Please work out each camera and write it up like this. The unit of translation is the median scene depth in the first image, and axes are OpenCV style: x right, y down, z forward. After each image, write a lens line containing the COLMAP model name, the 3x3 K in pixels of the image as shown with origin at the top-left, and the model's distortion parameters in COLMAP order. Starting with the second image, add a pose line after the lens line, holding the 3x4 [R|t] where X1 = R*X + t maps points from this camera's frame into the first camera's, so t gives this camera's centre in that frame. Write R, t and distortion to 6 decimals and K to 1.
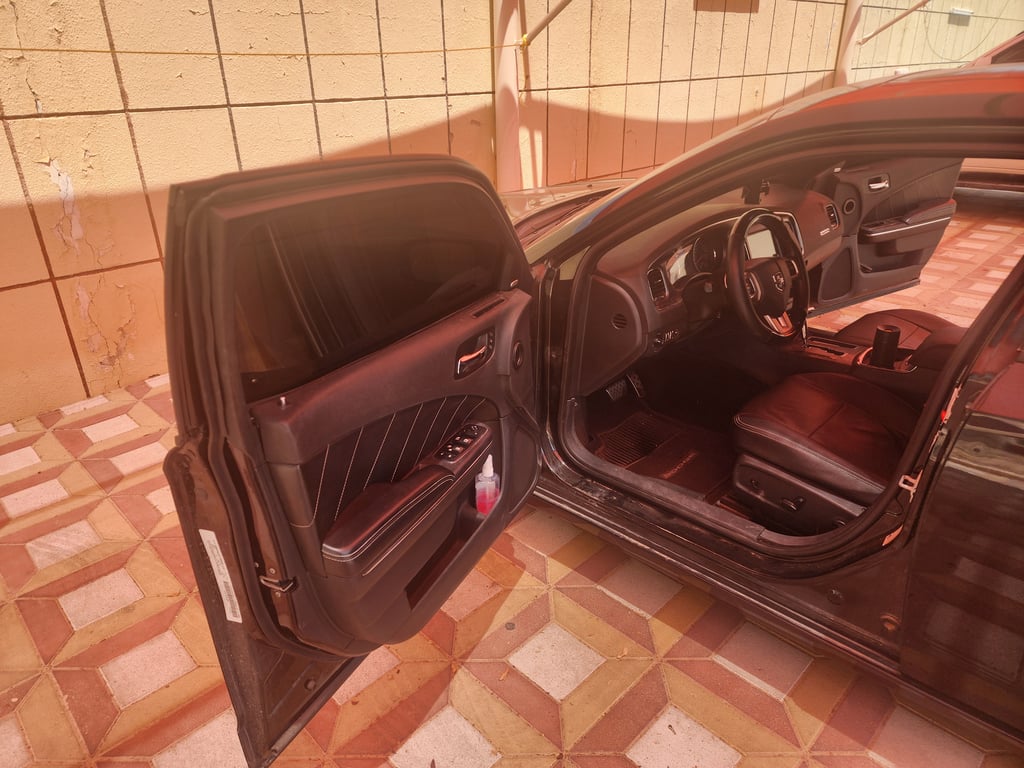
lens RADIAL K [[682.5, 0, 498.3], [0, 682.5, 380.0], [0, 0, 1]] dist [0.068781, -0.058721]
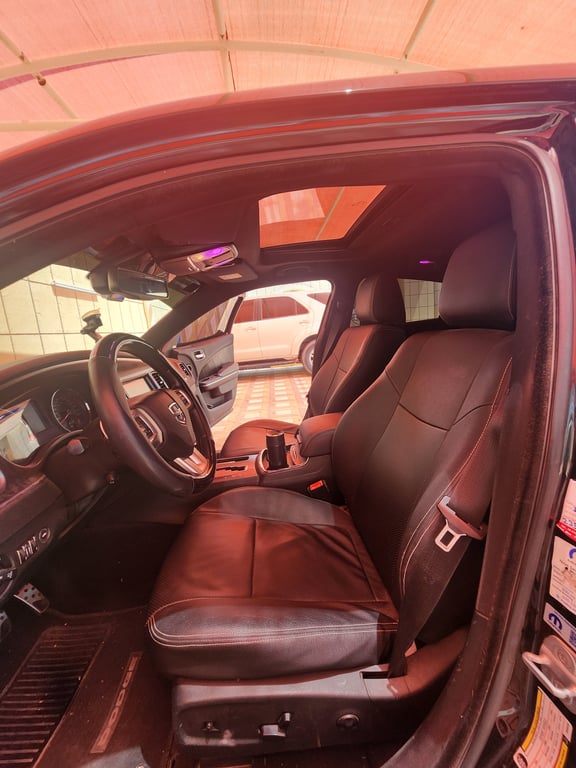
lens RADIAL K [[316.0, 0, 288.0], [0, 316.0, 380.2], [0, 0, 1]] dist [-0.002111, 0.000306]
pose [[0.666153, -0.154121, 0.729717, 0.136915], [0.371571, 0.916926, -0.145543, -0.045533], [-0.646665, 0.368096, 0.668079, 0.390042]]
